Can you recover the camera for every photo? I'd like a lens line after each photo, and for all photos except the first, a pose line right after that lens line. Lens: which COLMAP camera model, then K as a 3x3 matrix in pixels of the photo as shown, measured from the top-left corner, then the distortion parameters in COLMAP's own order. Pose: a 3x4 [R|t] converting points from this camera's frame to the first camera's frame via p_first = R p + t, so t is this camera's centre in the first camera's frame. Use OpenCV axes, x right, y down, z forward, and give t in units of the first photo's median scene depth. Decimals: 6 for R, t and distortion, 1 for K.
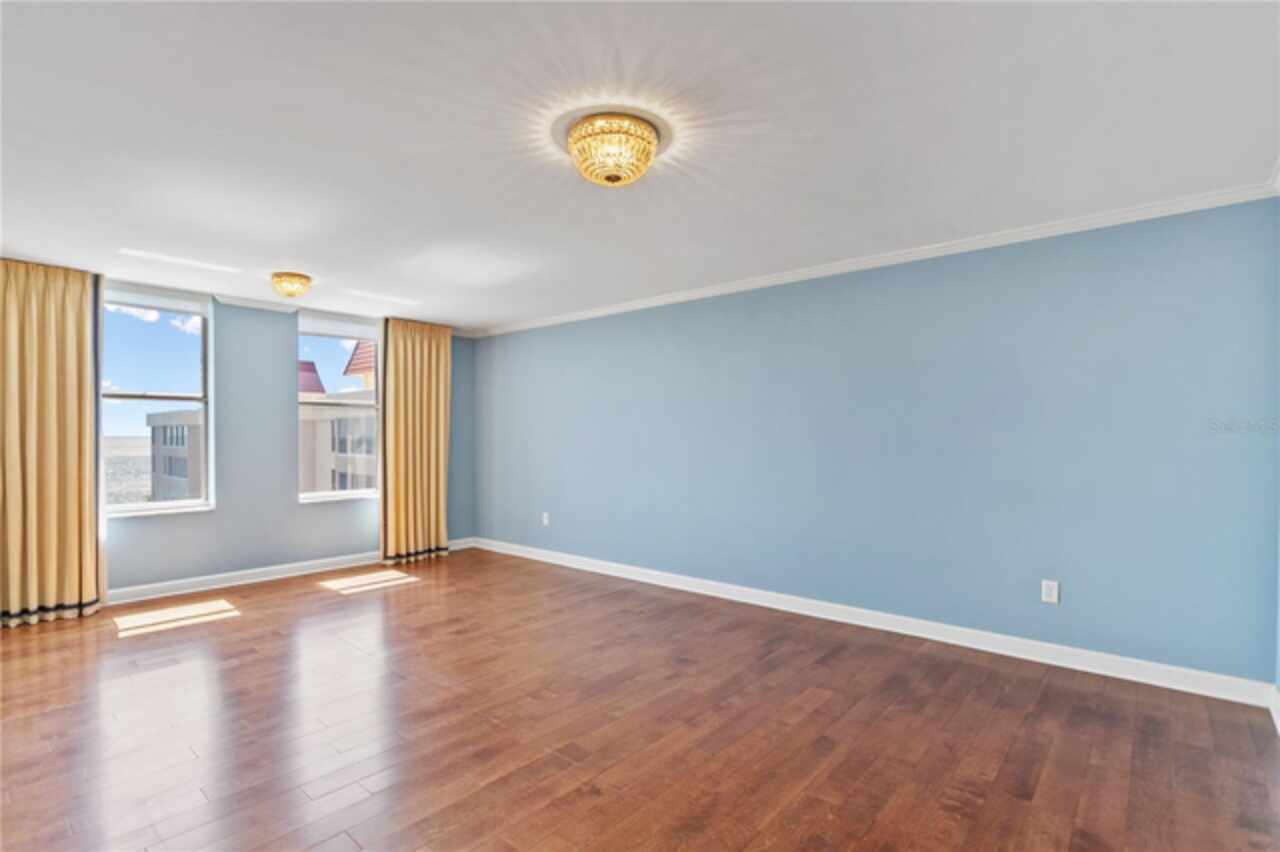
lens RADIAL K [[608.8, 0, 636.4], [0, 608.8, 427.0], [0, 0, 1]] dist [-0.017703, 0.003156]
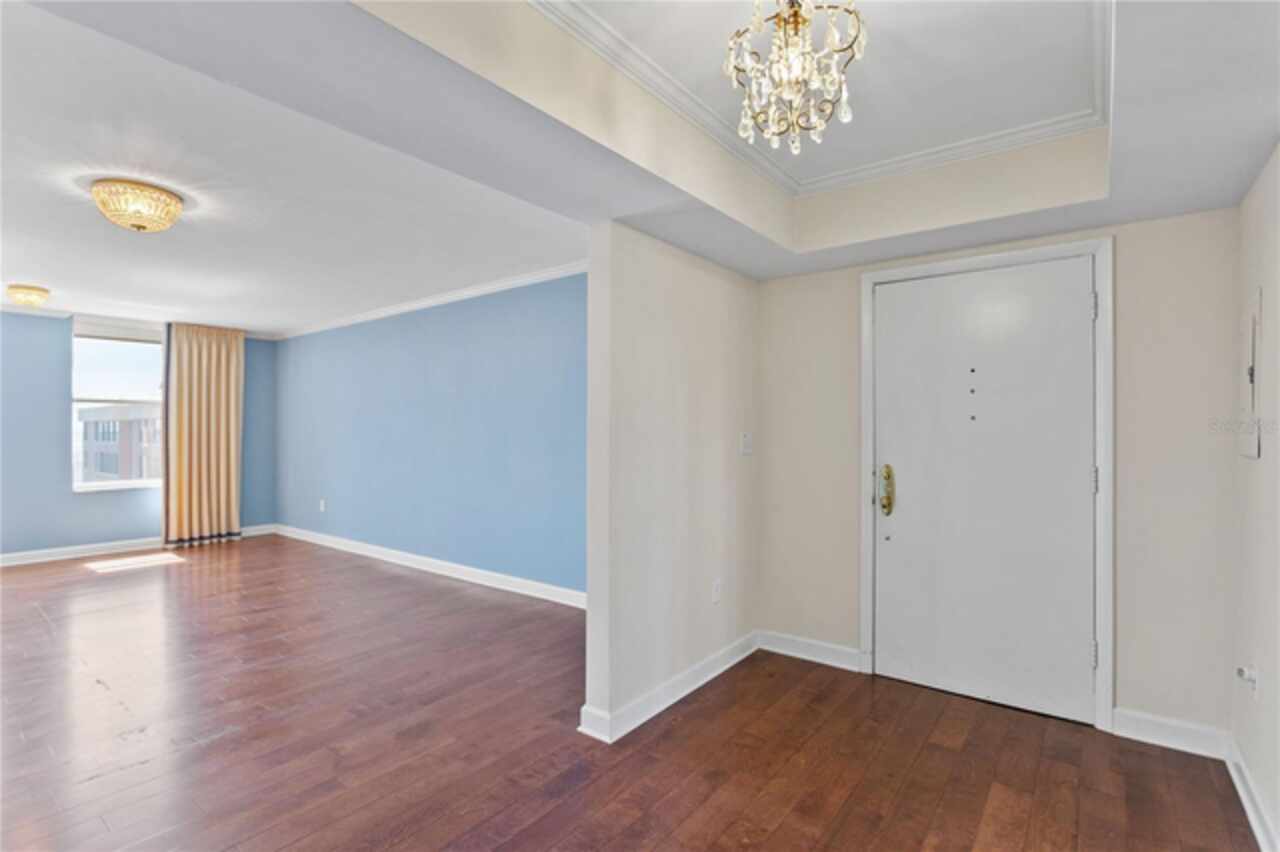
lens RADIAL K [[608.8, 0, 650.5], [0, 608.8, 424.9], [0, 0, 1]] dist [-0.017703, 0.003156]
pose [[0.998734, -0.001740, 0.050277, 0.399832], [0.001465, 0.999984, 0.005501, -0.000842], [-0.050286, -0.005420, 0.998720, -0.128876]]
